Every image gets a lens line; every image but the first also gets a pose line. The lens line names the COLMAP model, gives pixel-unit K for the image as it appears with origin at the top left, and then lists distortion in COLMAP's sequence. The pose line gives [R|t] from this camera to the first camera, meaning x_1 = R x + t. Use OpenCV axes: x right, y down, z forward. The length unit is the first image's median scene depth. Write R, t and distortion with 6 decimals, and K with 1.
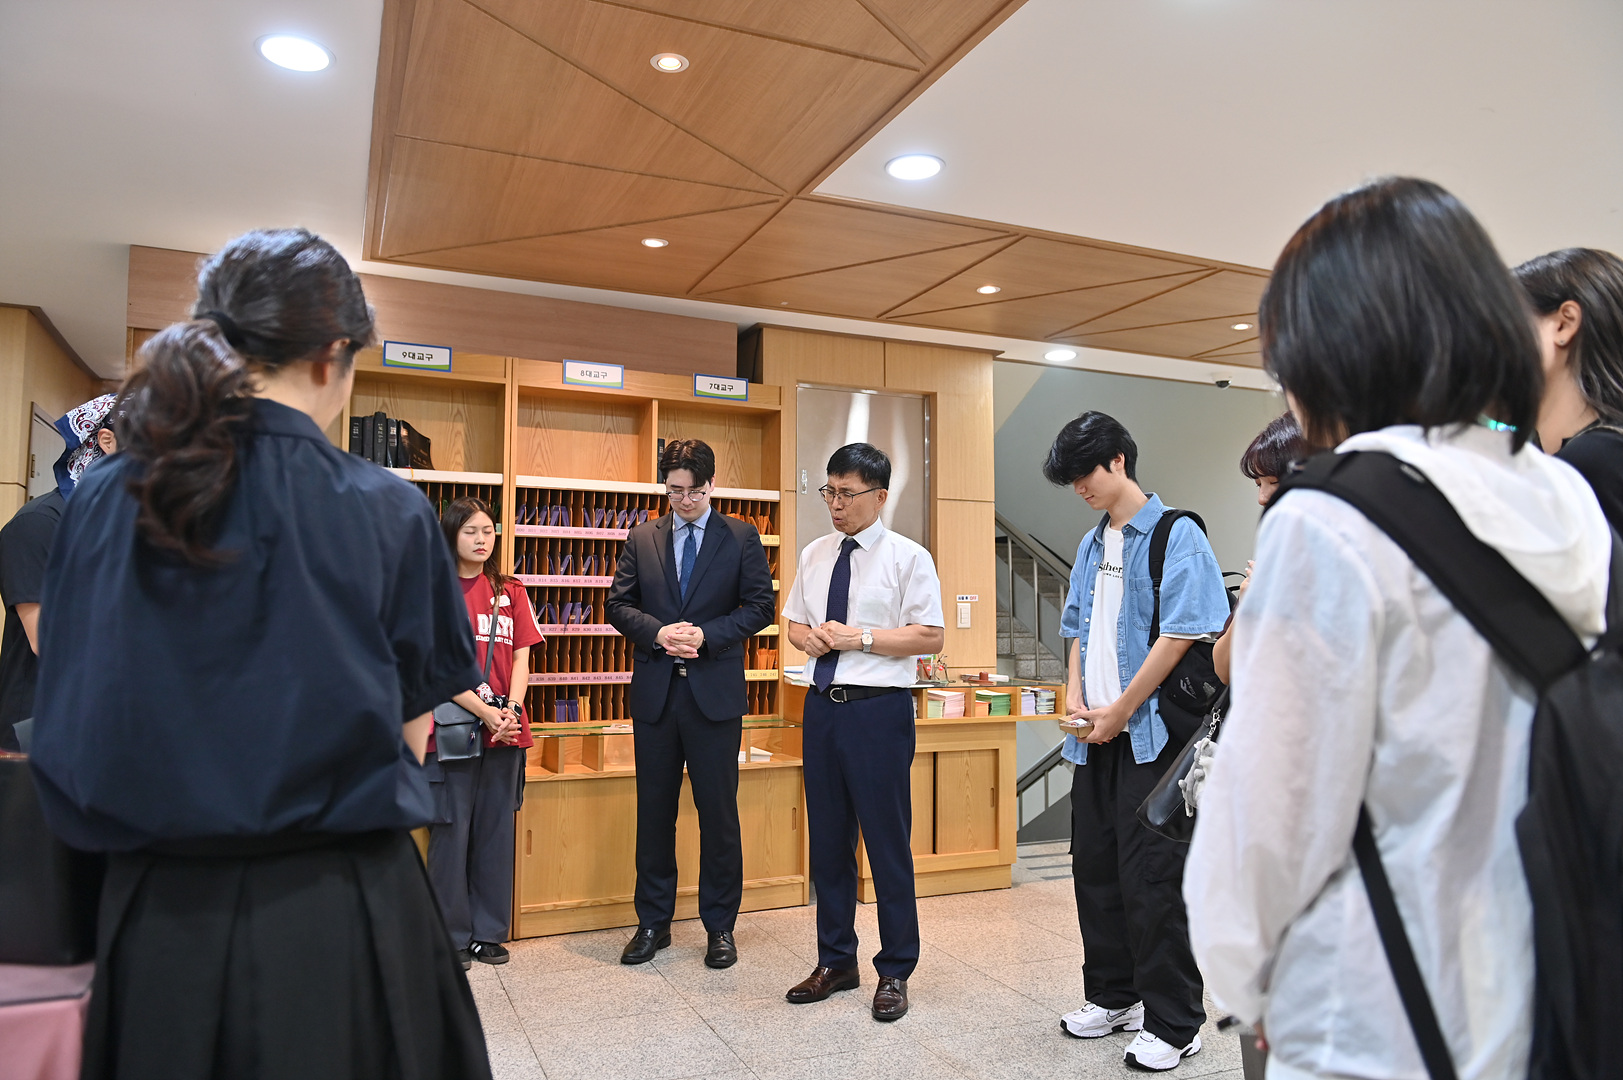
lens RADIAL K [[1100.1, 0, 811.5], [0, 1100.1, 540.0], [0, 0, 1]] dist [-0.000506, -0.029073]
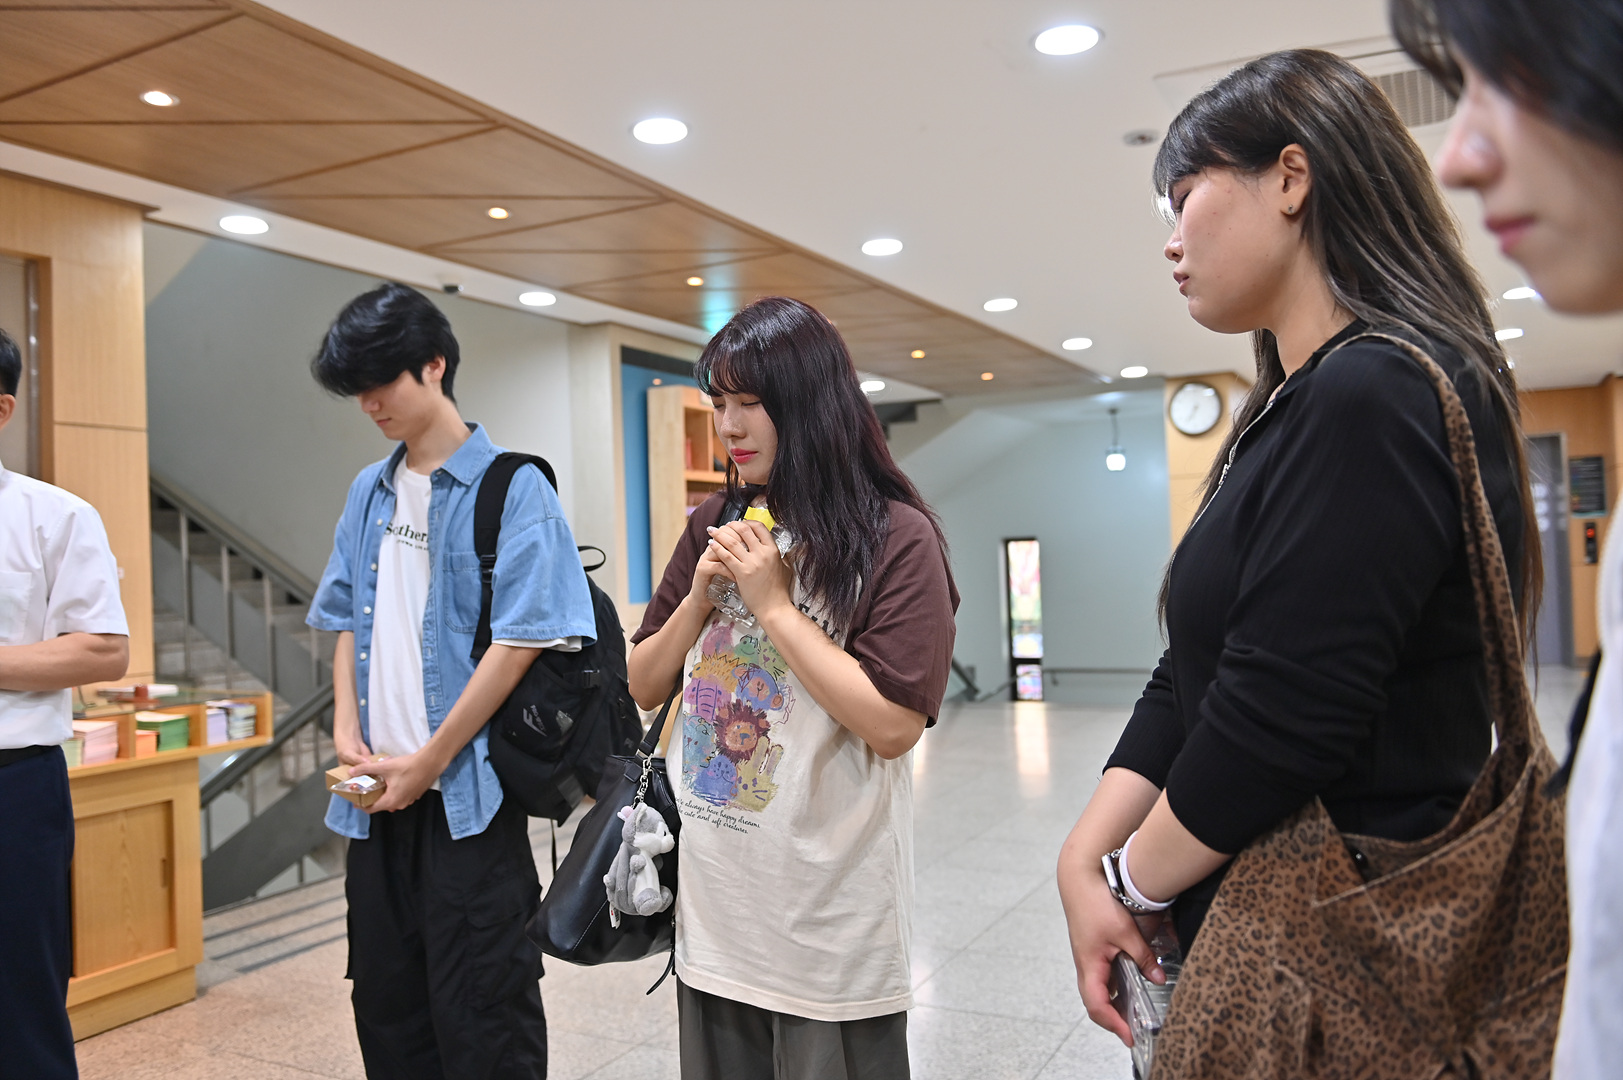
lens RADIAL K [[1429.2, 0, 811.5], [0, 1429.2, 540.0], [0, 0, 1]] dist [-0.000760, 0.007437]
pose [[0.819336, -0.007454, 0.573265, -0.016754], [-0.013609, 0.999381, 0.032446, -0.001081], [-0.573152, -0.034386, 0.818728, 0.166739]]
